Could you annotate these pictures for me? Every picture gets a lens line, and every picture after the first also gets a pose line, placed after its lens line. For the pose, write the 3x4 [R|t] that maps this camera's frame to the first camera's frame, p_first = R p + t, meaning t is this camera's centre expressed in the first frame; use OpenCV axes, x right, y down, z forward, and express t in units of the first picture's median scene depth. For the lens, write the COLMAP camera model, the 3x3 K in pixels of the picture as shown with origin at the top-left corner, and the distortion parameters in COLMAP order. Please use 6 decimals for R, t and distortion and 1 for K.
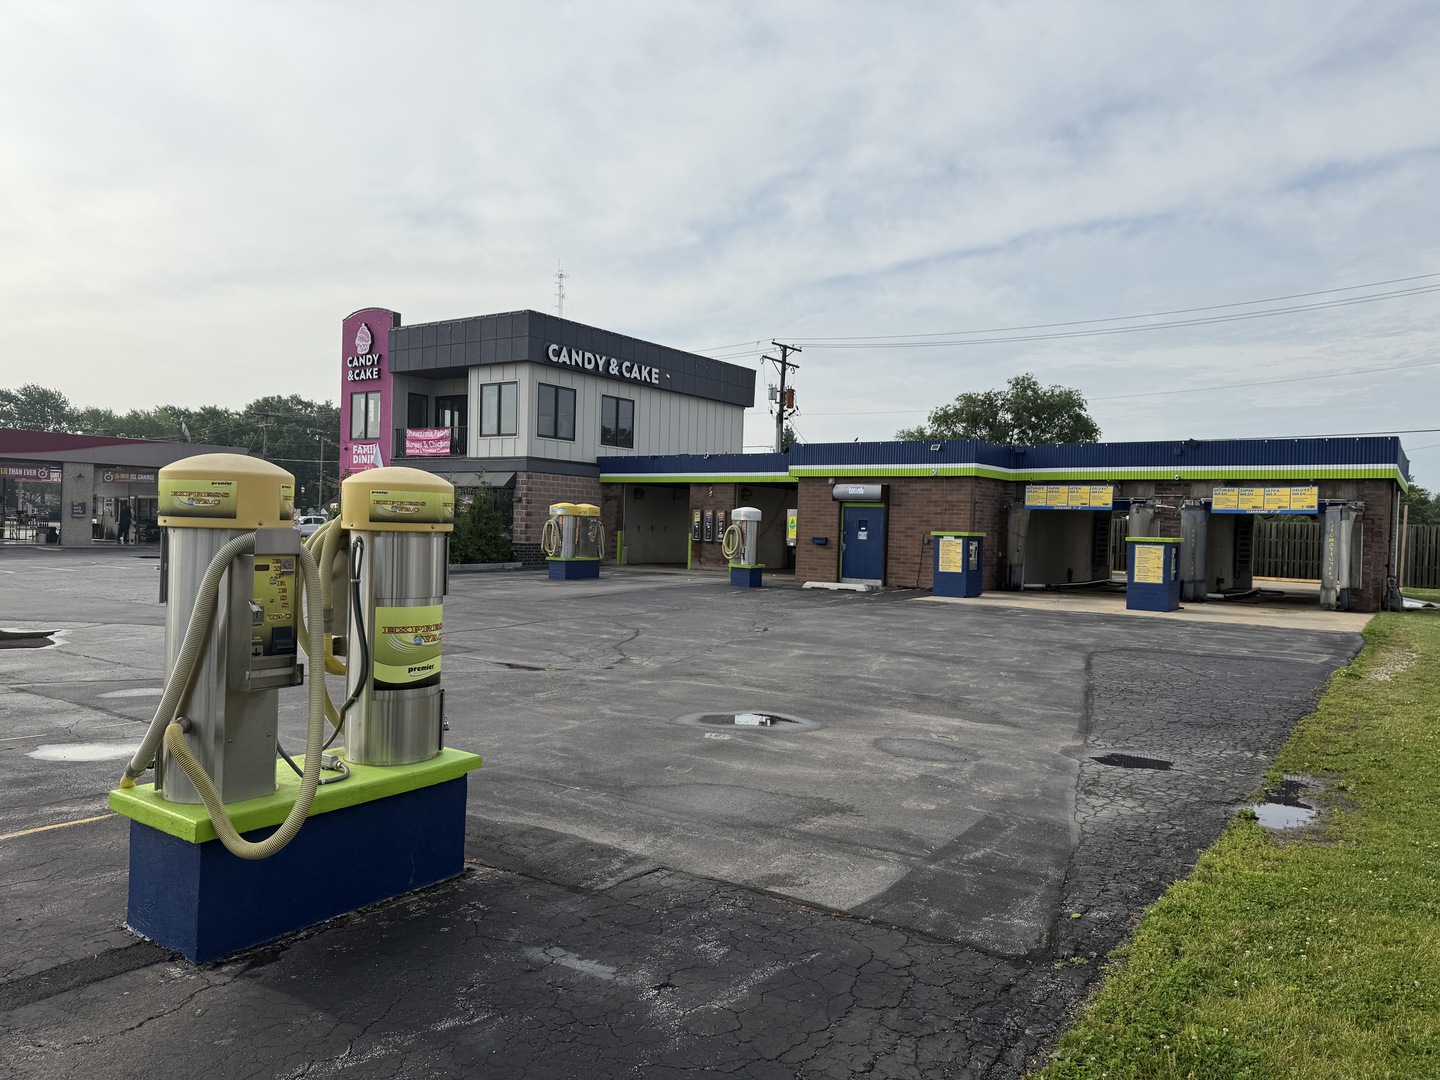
lens RADIAL K [[999.2, 0, 727.1], [0, 999.2, 542.8], [0, 0, 1]] dist [0.145415, -0.255209]
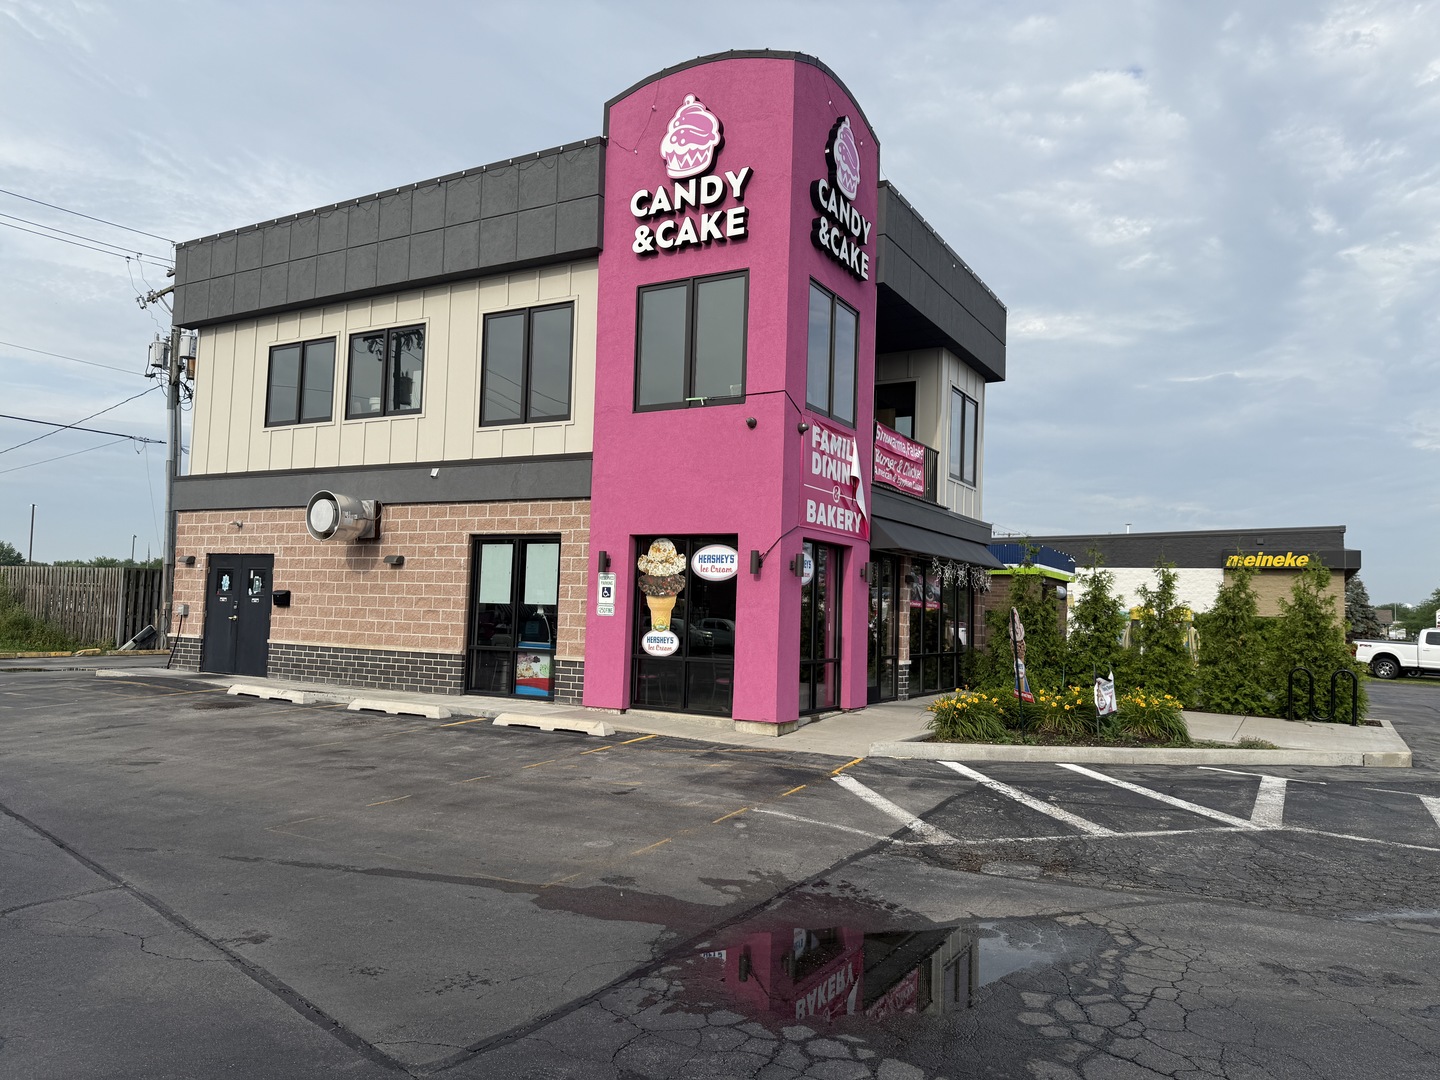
lens RADIAL K [[986.5, 0, 720.6], [0, 986.5, 543.6], [0, 0, 1]] dist [0.193711, -0.392158]
pose [[-0.085502, 0.038590, 0.995590, -0.977560], [-0.015974, 0.999068, -0.040096, -0.052504], [-0.996210, -0.019332, -0.084806, 1.448483]]
